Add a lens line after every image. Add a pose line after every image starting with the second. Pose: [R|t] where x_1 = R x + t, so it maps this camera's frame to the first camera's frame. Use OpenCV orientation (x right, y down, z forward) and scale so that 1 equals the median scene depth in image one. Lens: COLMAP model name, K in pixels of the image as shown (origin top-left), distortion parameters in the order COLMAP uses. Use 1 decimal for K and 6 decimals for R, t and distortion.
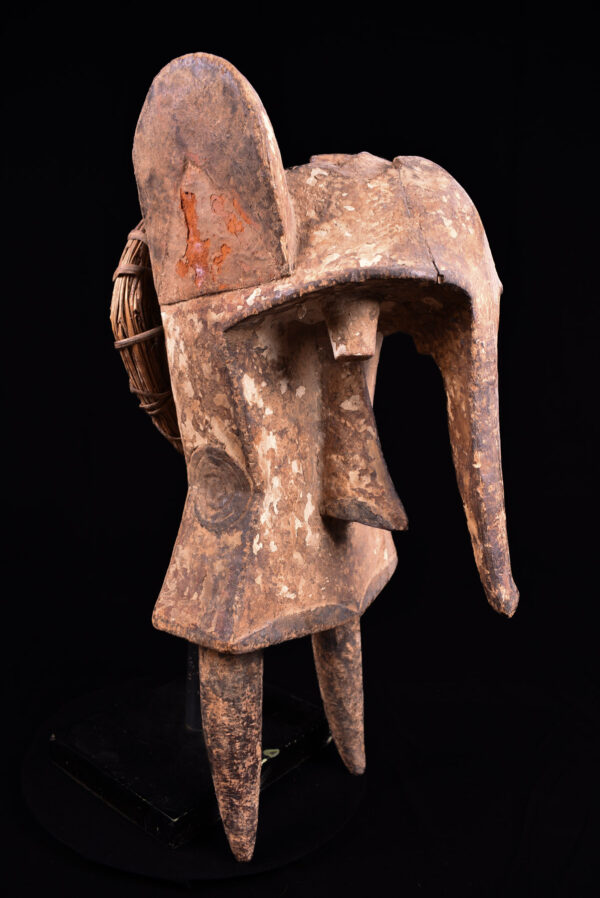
lens RADIAL K [[729.9, 0, 300.1], [0, 729.9, 448.9], [0, 0, 1]] dist [-0.091737, 0.004171]
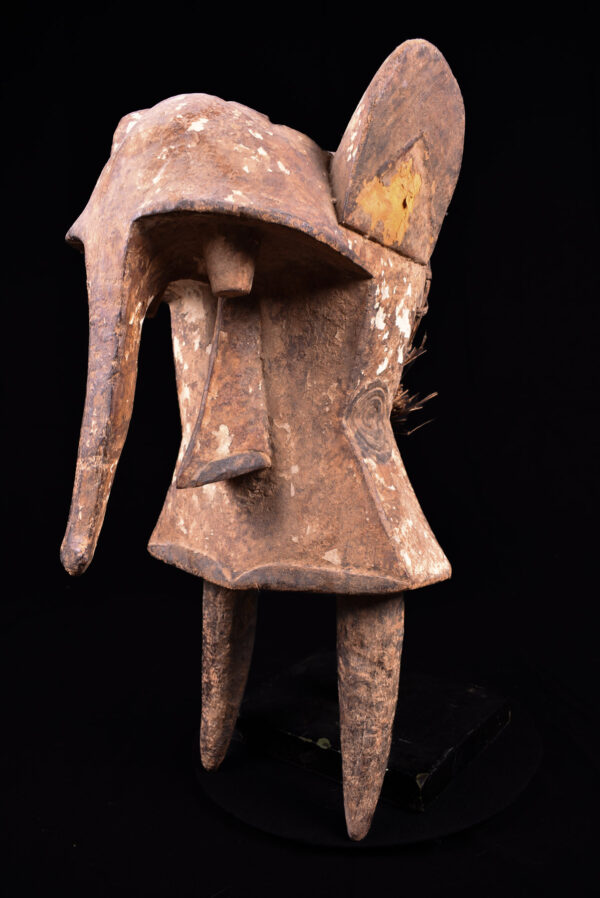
lens RADIAL K [[729.9, 0, 300.2], [0, 729.9, 448.1], [0, 0, 1]] dist [-0.091737, 0.004171]
pose [[-0.032128, 0.067610, -0.997194, 1.120751], [-0.124506, 0.989667, 0.071111, -0.027201], [0.991699, 0.126441, -0.023378, 1.214241]]
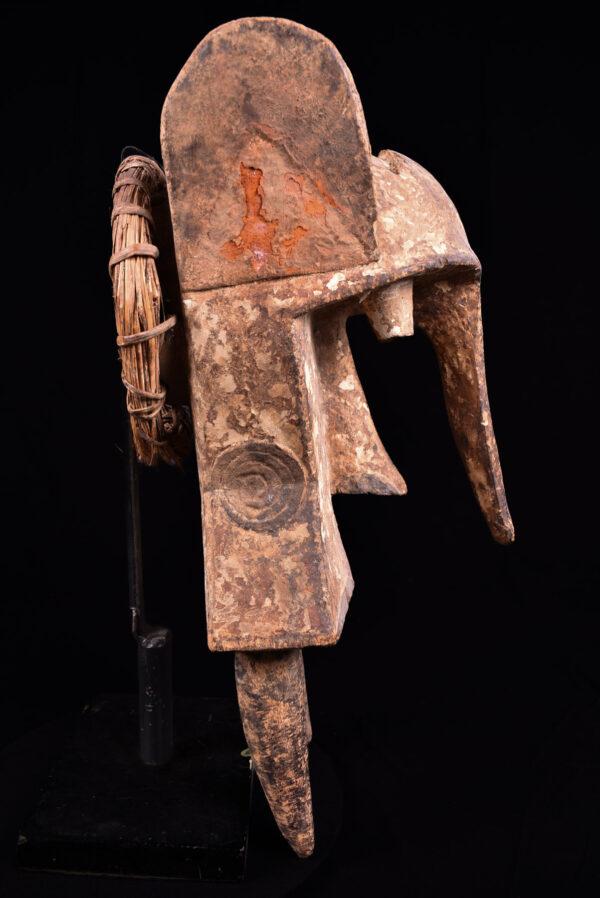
lens RADIAL K [[729.9, 0, 300.3], [0, 729.9, 449.9], [0, 0, 1]] dist [-0.091737, 0.004171]
pose [[0.783424, -0.146916, 0.603873, -0.657309], [0.130895, 0.988867, 0.070767, -0.053234], [-0.607547, 0.023603, 0.793933, 0.226314]]
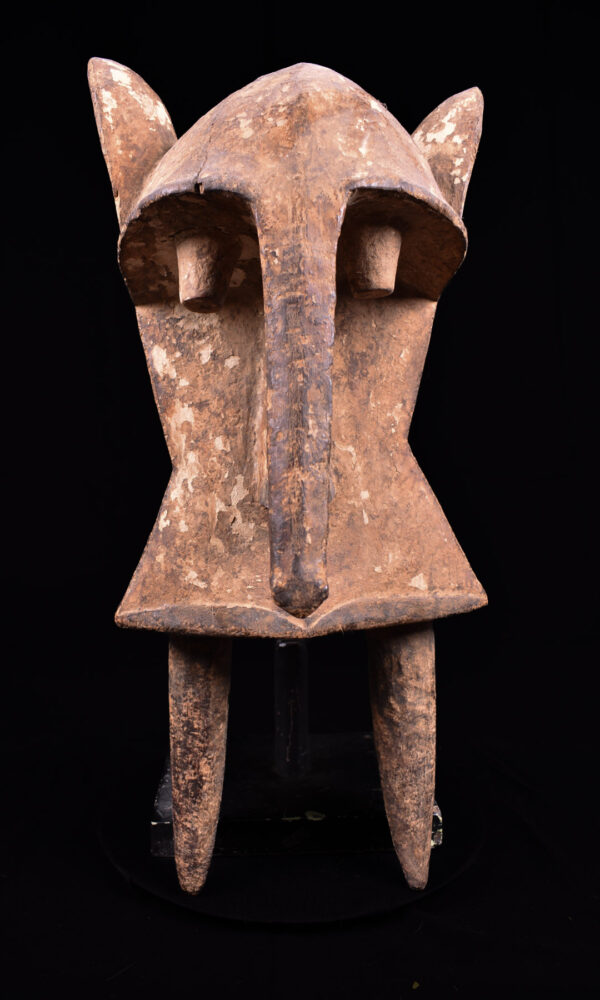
lens RADIAL K [[811.0, 0, 274.1], [0, 811.0, 498.8], [0, 0, 1]] dist [-0.089640, -0.000254]
pose [[0.629304, -0.009390, -0.777103, 0.843901], [-0.078269, 0.994077, -0.075394, 0.168968], [0.773208, 0.108269, 0.624842, 0.441637]]
